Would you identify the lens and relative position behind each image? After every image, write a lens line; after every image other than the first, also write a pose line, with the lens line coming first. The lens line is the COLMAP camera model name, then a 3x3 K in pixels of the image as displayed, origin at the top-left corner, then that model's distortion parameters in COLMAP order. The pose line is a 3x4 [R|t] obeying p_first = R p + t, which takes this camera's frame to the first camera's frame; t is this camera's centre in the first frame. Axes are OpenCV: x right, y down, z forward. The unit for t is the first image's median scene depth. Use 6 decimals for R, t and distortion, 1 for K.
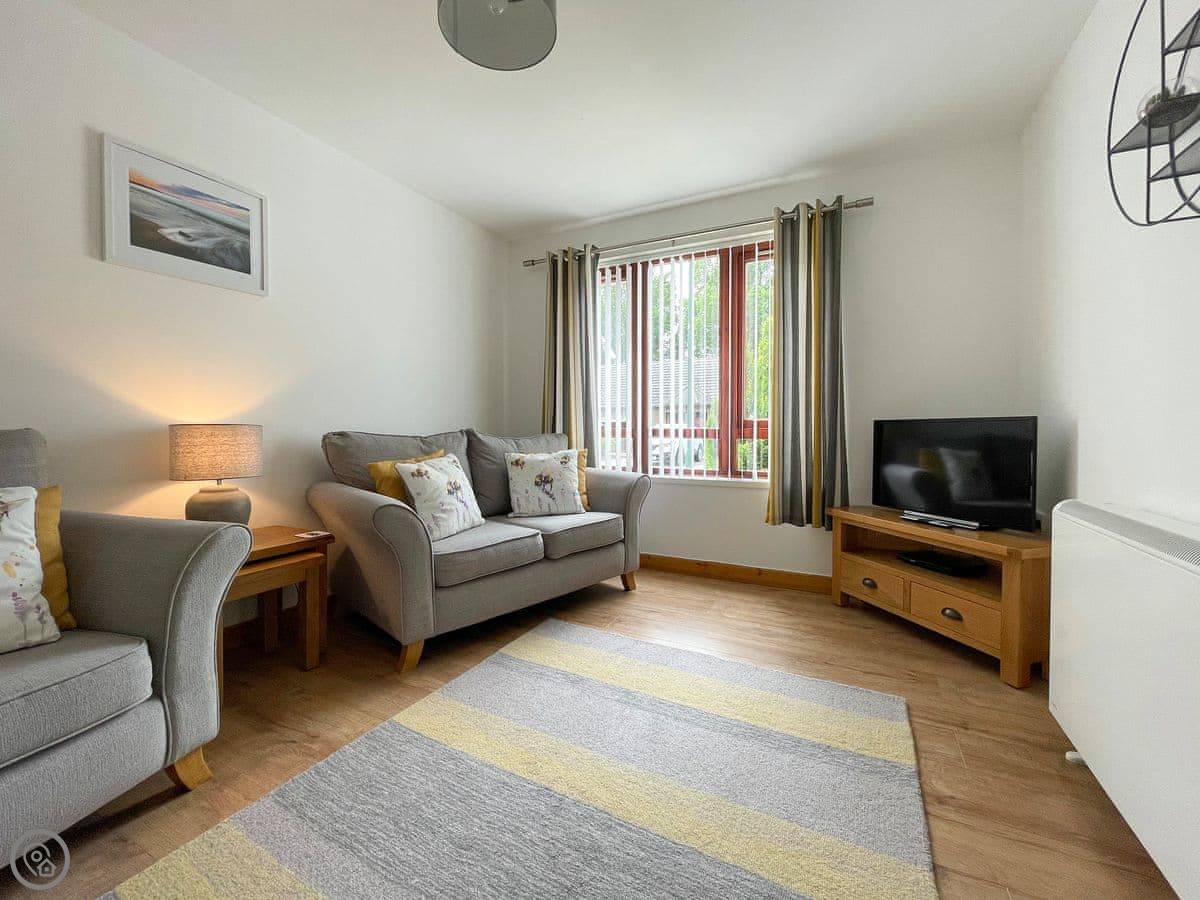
lens RADIAL K [[489.6, 0, 604.3], [0, 489.6, 438.0], [0, 0, 1]] dist [-0.002649, -0.000512]
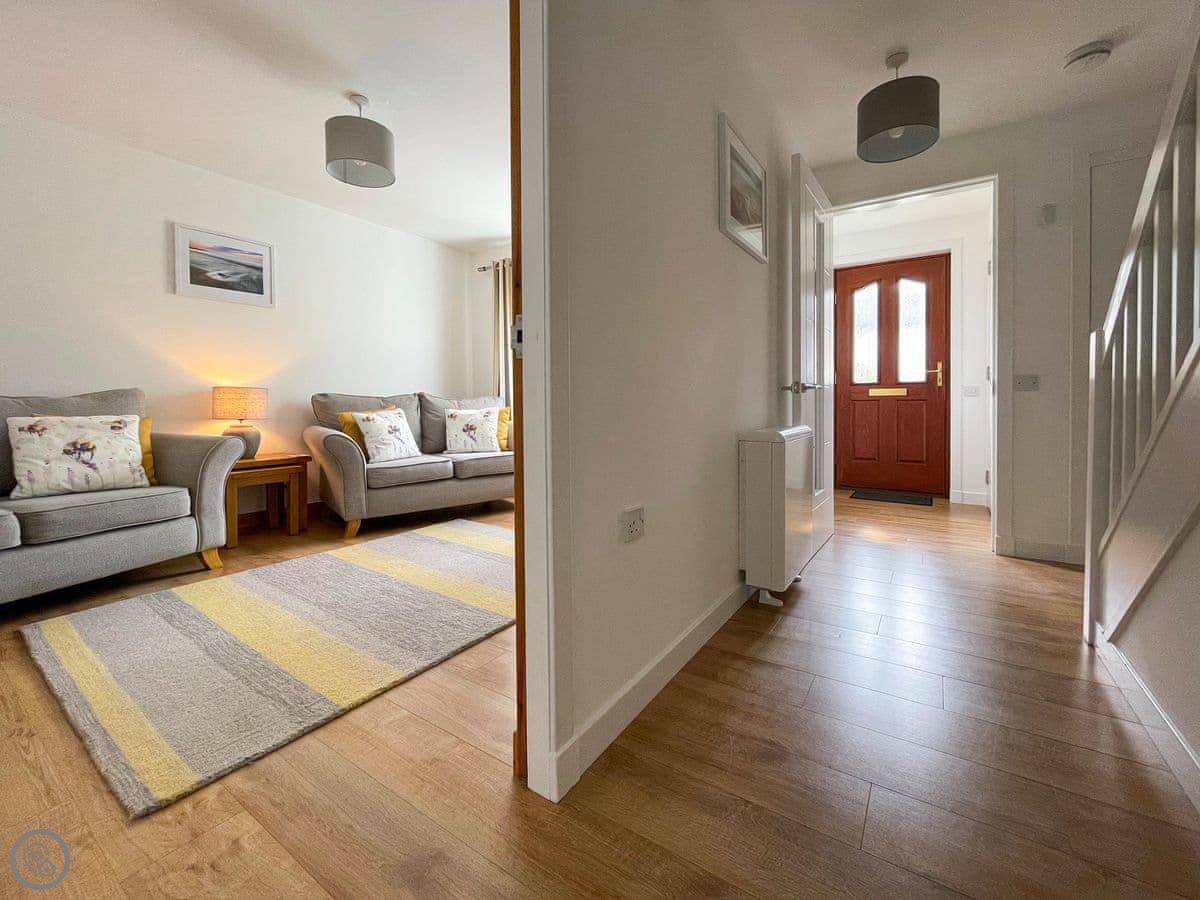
lens RADIAL K [[490.2, 0, 630.1], [0, 490.2, 411.6], [0, 0, 1]] dist [-0.000173, 0.000140]
pose [[0.996558, -0.001081, -0.082886, 0.638655], [0.001223, 0.999998, 0.001671, 0.050241], [0.082884, -0.001767, 0.996558, -0.530770]]
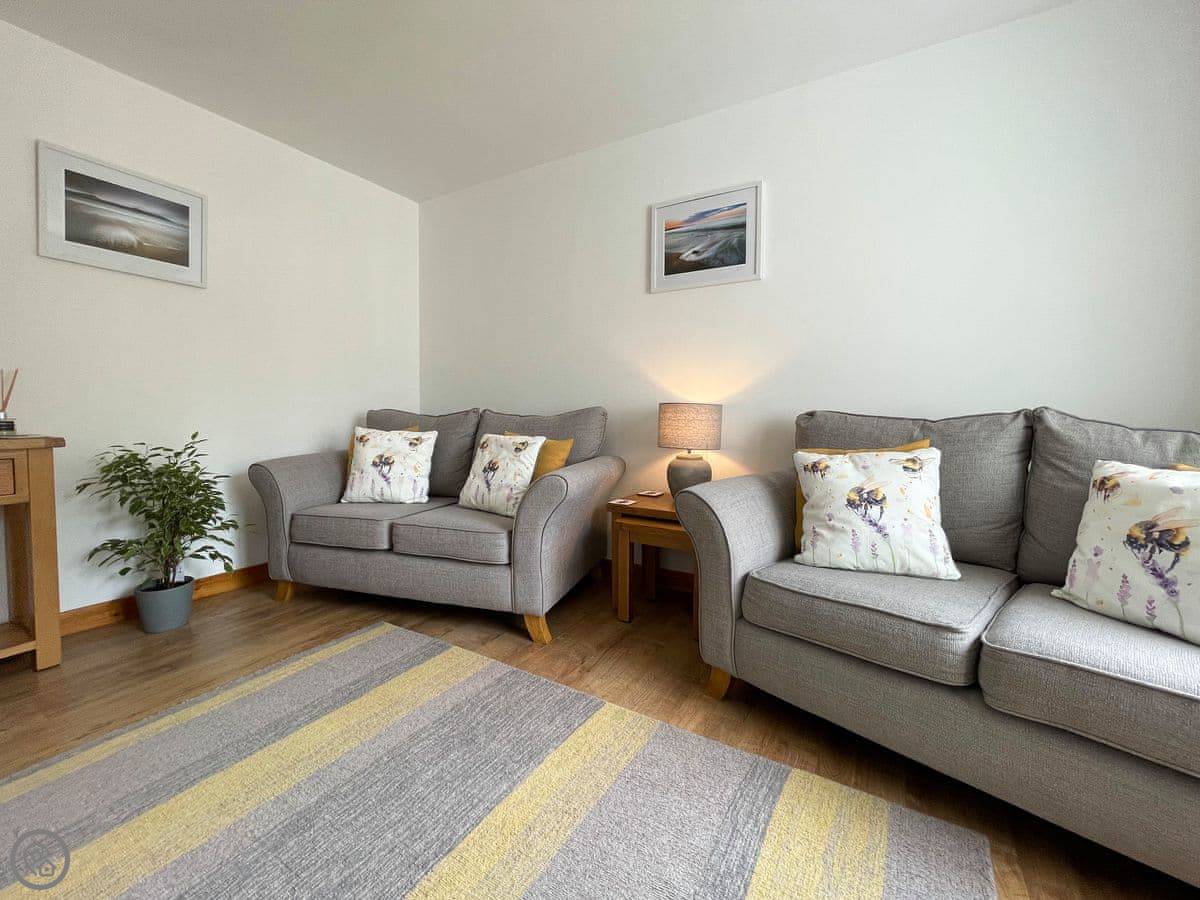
lens RADIAL K [[489.6, 0, 604.3], [0, 489.6, 438.0], [0, 0, 1]] dist [-0.002649, -0.000512]
pose [[-0.063852, 0.044561, -0.996964, 0.395176], [-0.034839, 0.998294, 0.046852, 0.005967], [0.997351, 0.037725, -0.062190, 0.808562]]
